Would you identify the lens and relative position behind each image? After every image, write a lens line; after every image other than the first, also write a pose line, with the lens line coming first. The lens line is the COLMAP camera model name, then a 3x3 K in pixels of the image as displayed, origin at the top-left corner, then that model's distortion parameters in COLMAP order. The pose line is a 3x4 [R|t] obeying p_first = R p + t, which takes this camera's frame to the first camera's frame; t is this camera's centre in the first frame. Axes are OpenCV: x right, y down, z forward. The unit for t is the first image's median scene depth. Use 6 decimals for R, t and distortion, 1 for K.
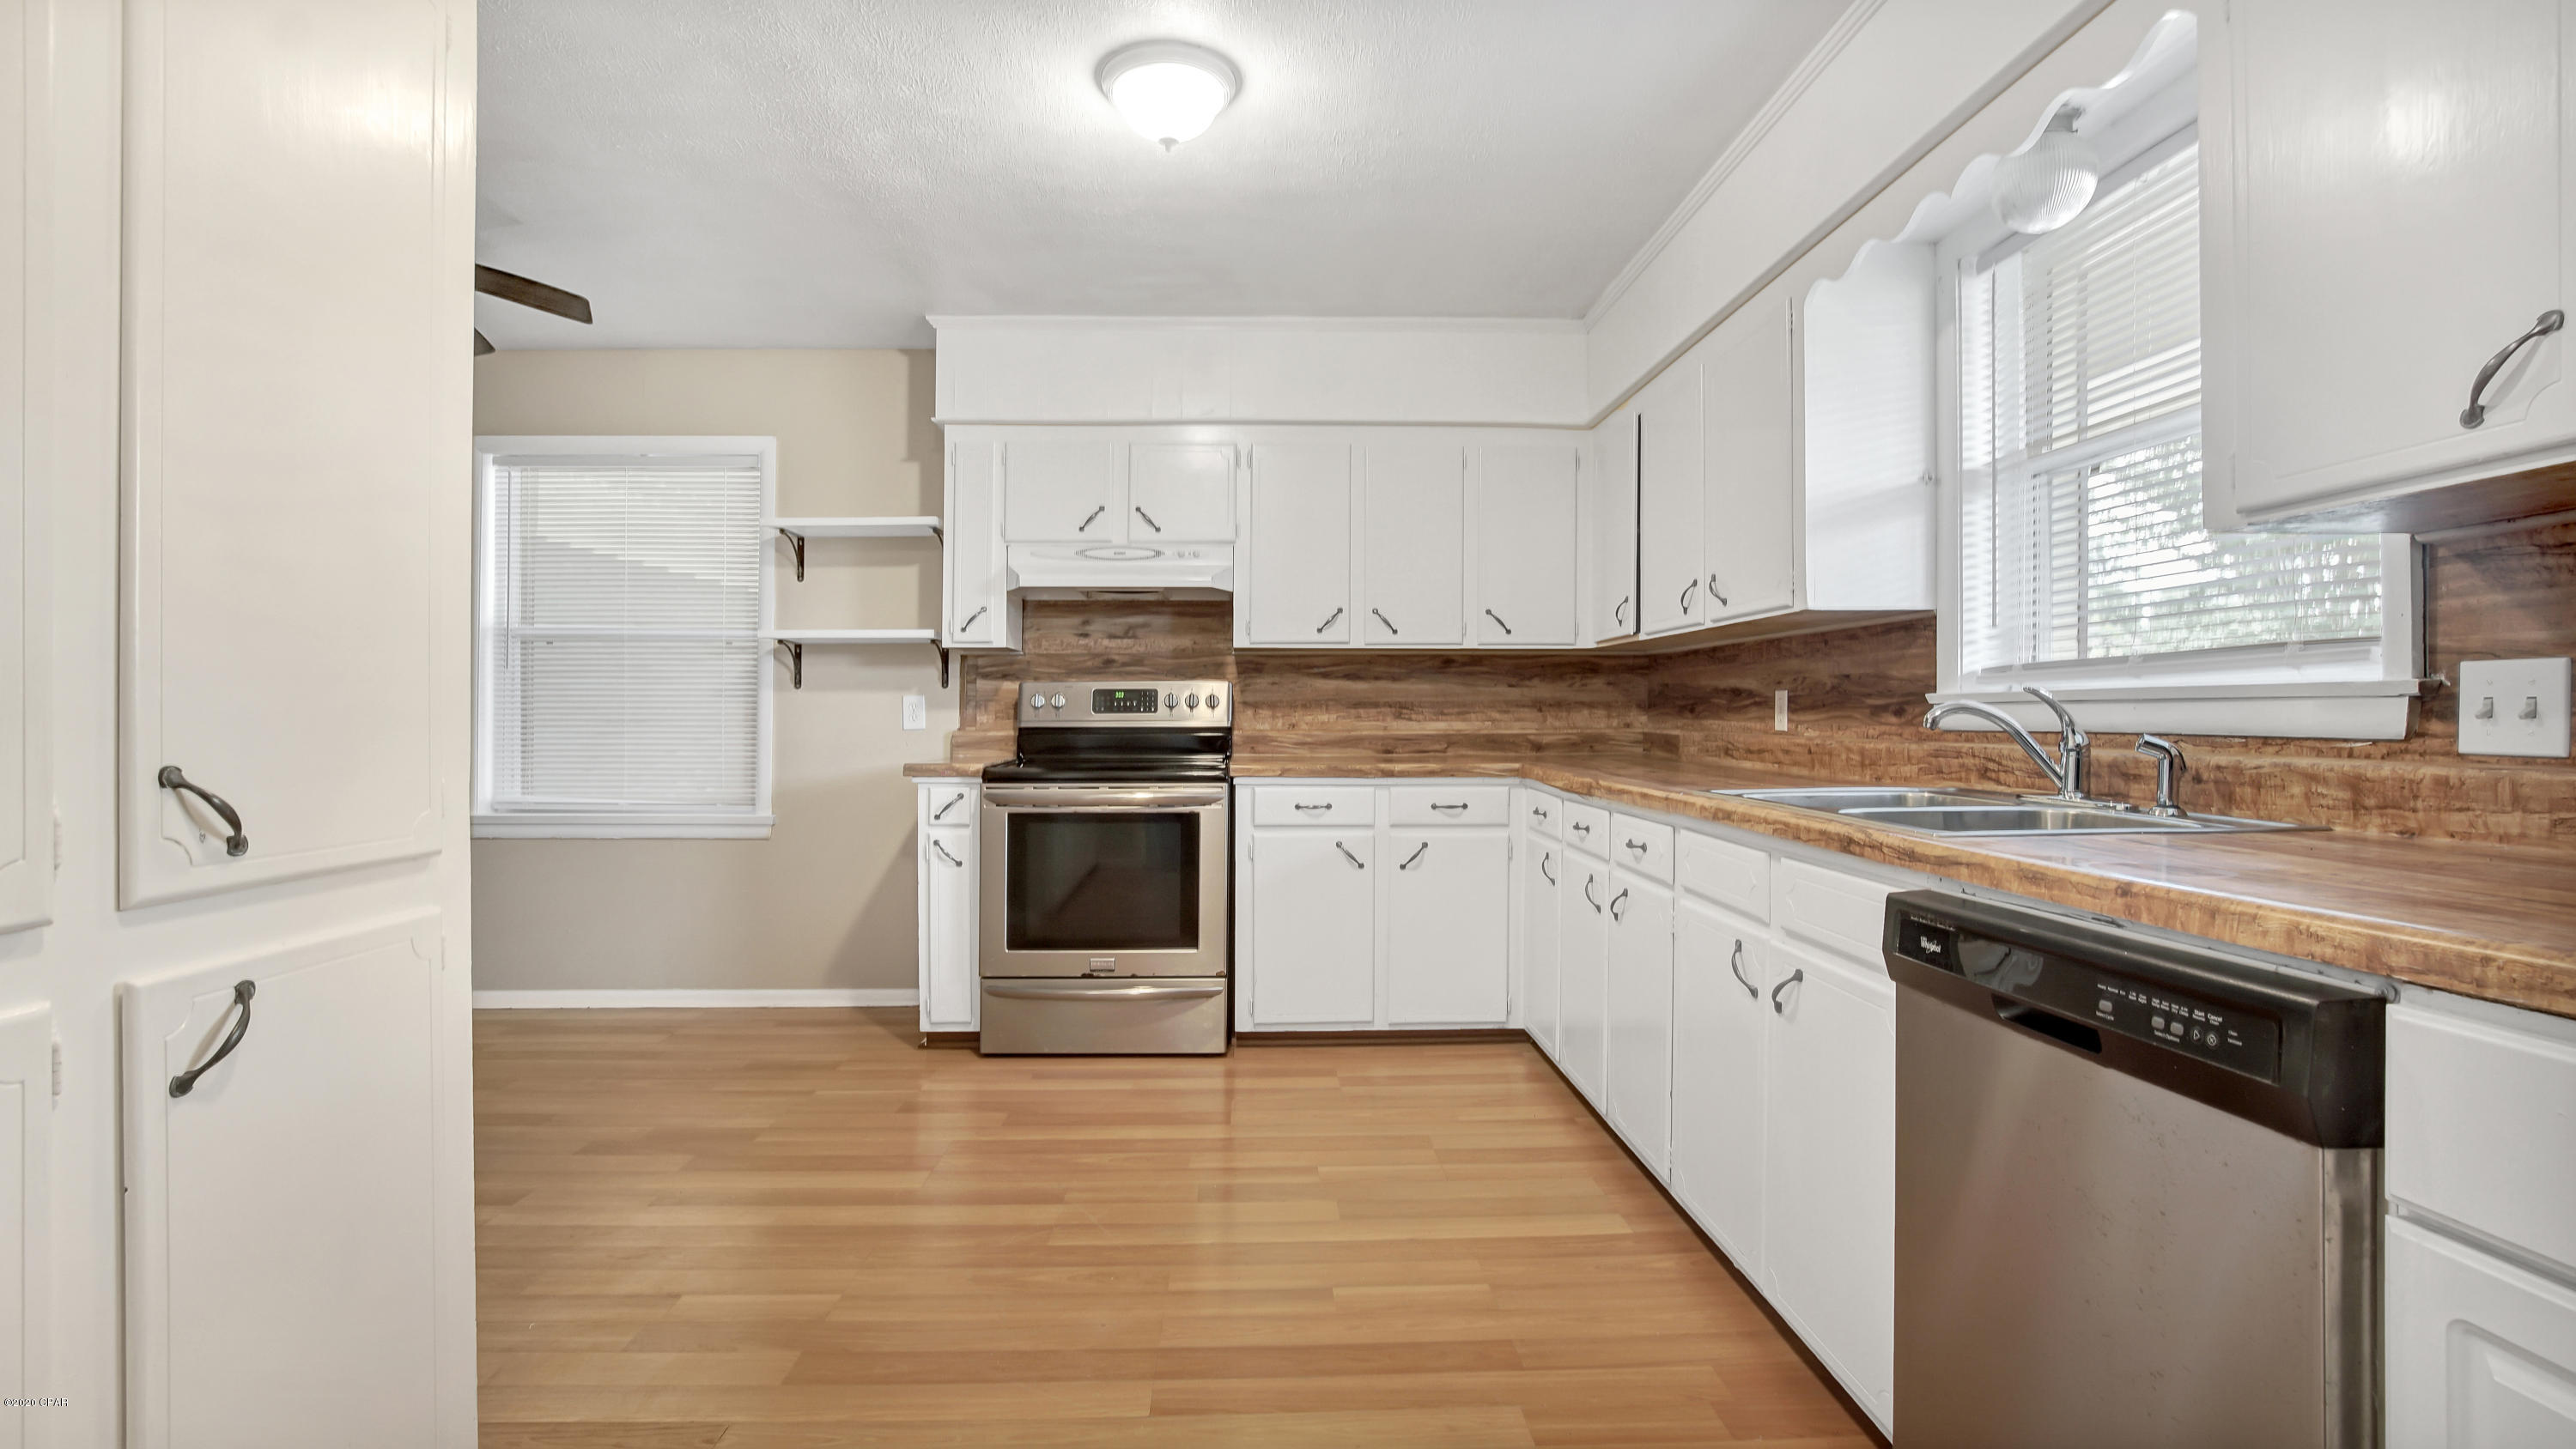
lens RADIAL K [[1215.7, 0, 1287.5], [0, 1215.7, 721.4], [0, 0, 1]] dist [-0.019403, 0.000253]
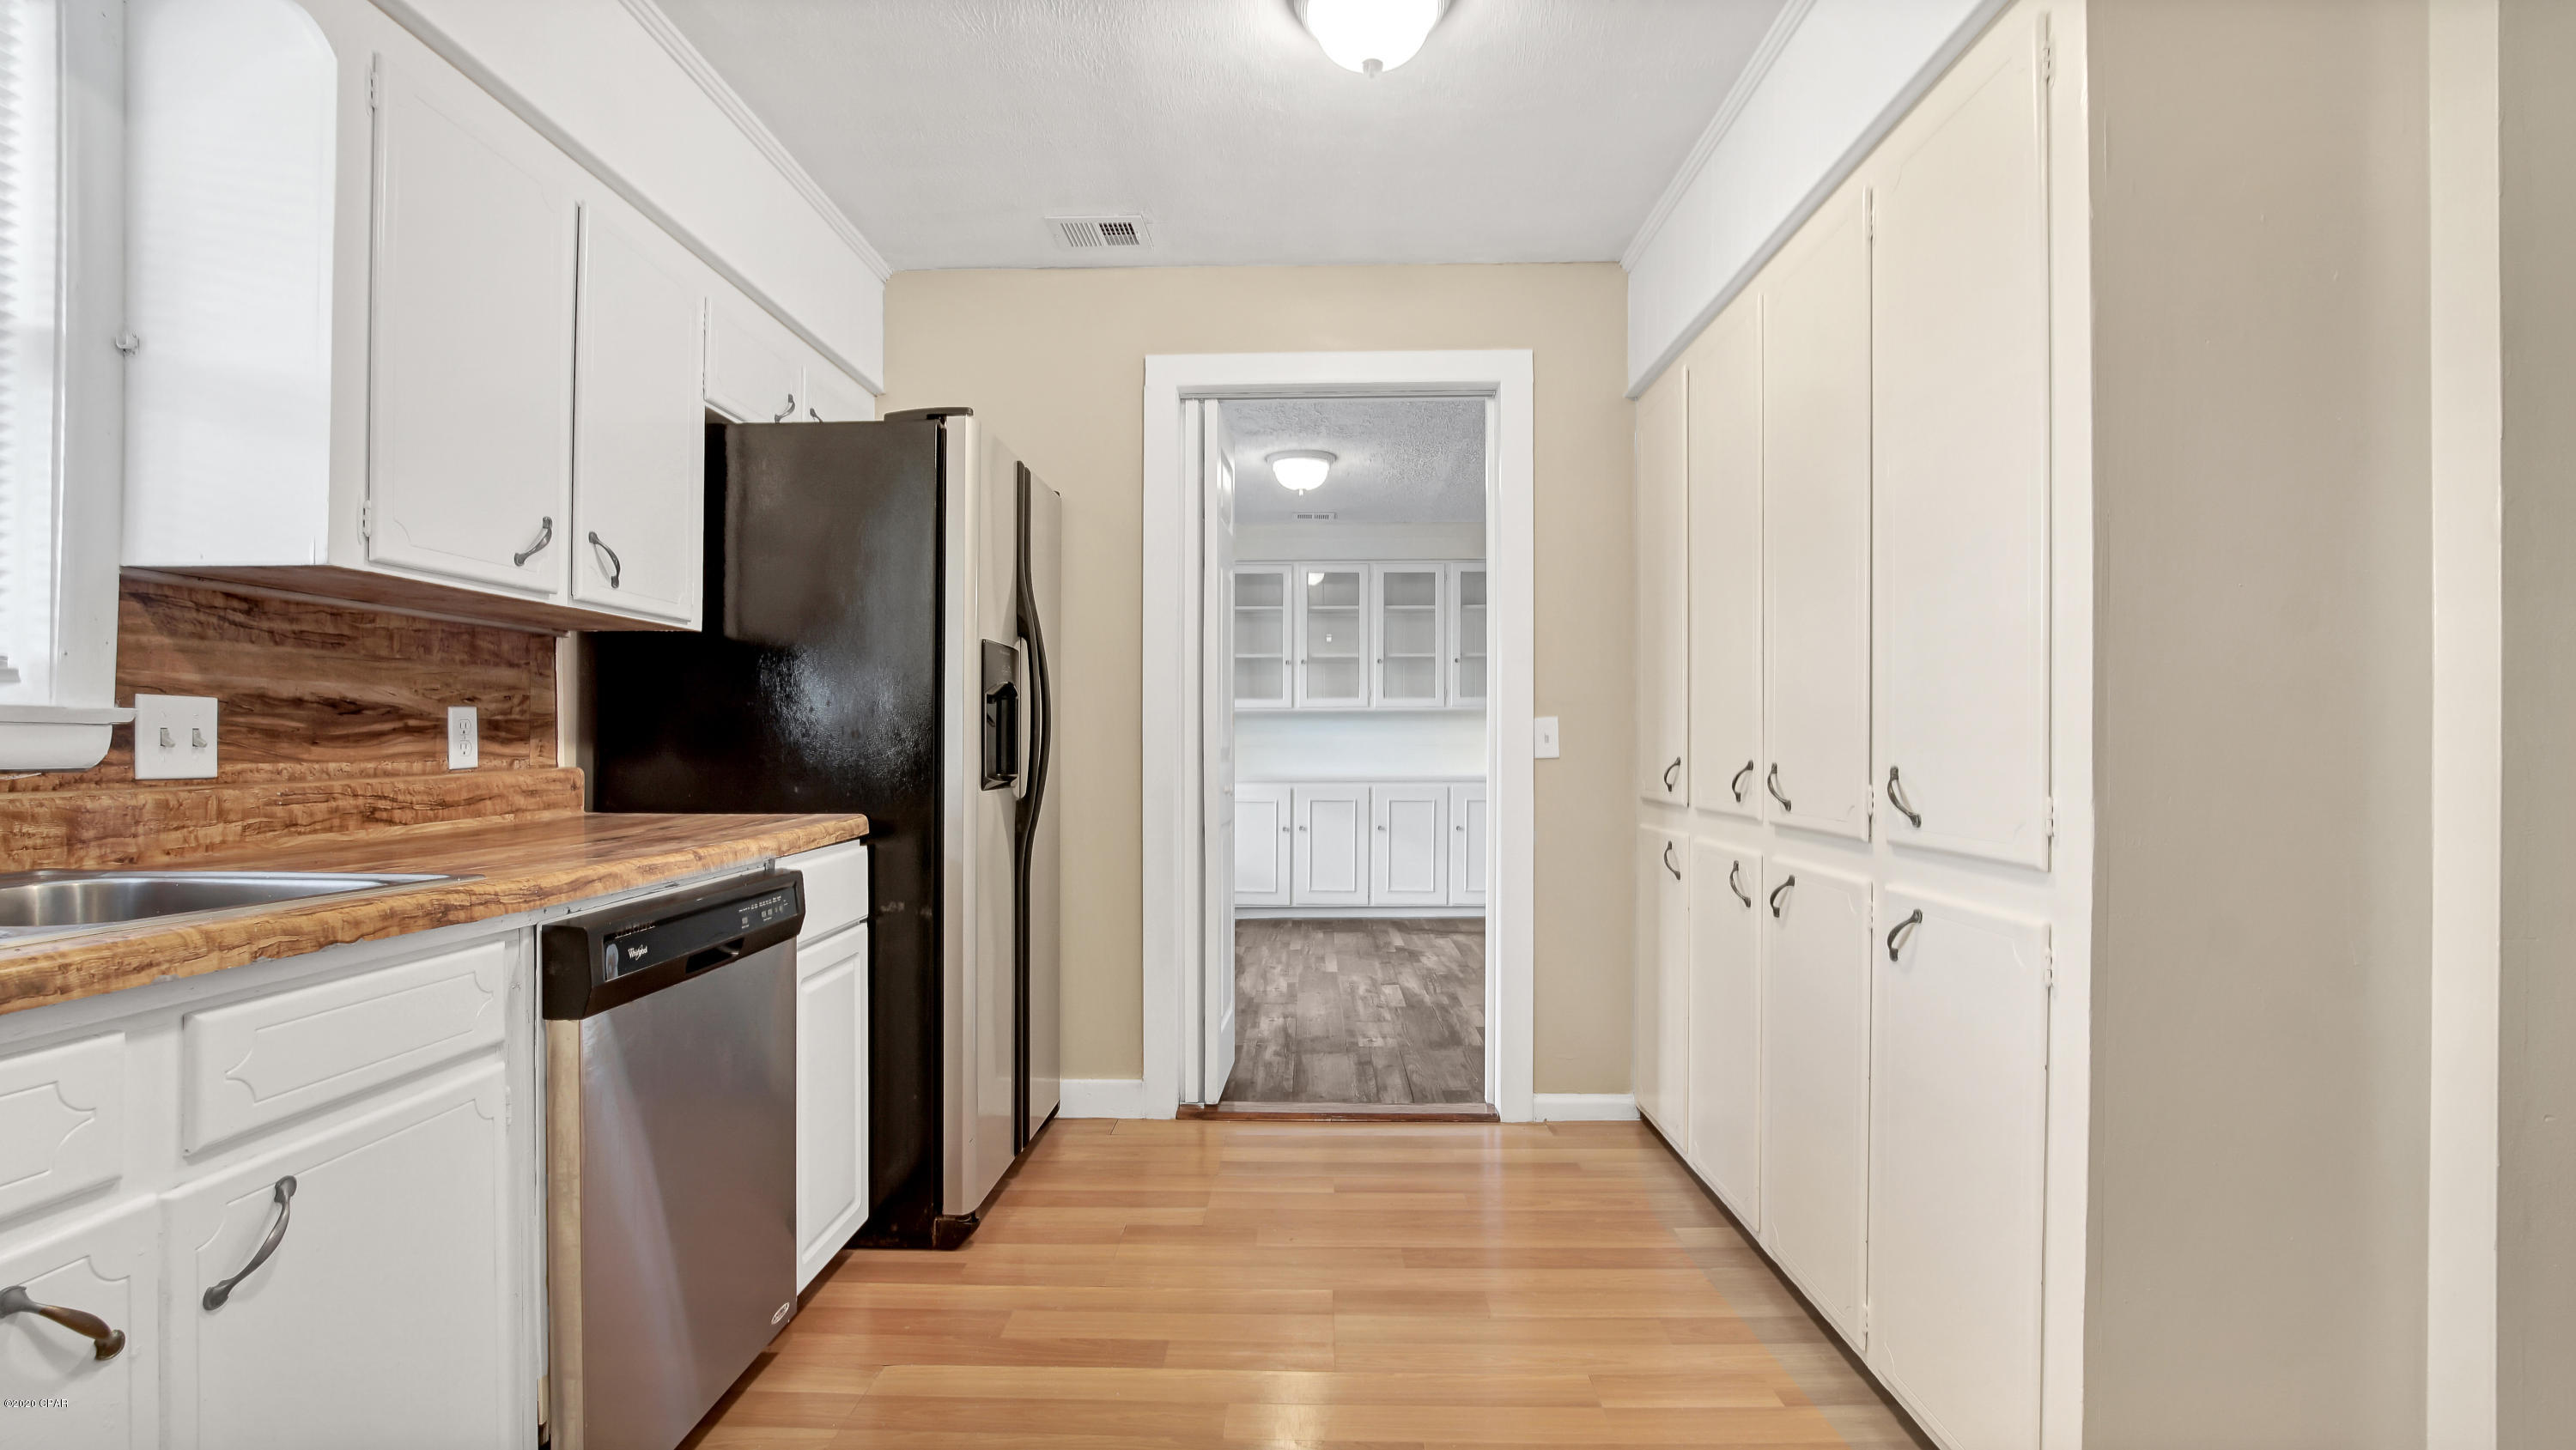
lens RADIAL K [[1215.8, 0, 1296.0], [0, 1215.8, 718.1], [0, 0, 1]] dist [-0.019403, 0.000253]
pose [[-0.996568, 0.004238, 0.082668, -0.150371], [0.003535, 0.999956, -0.008642, -0.015388], [-0.082701, -0.008320, -0.996540, 1.966239]]
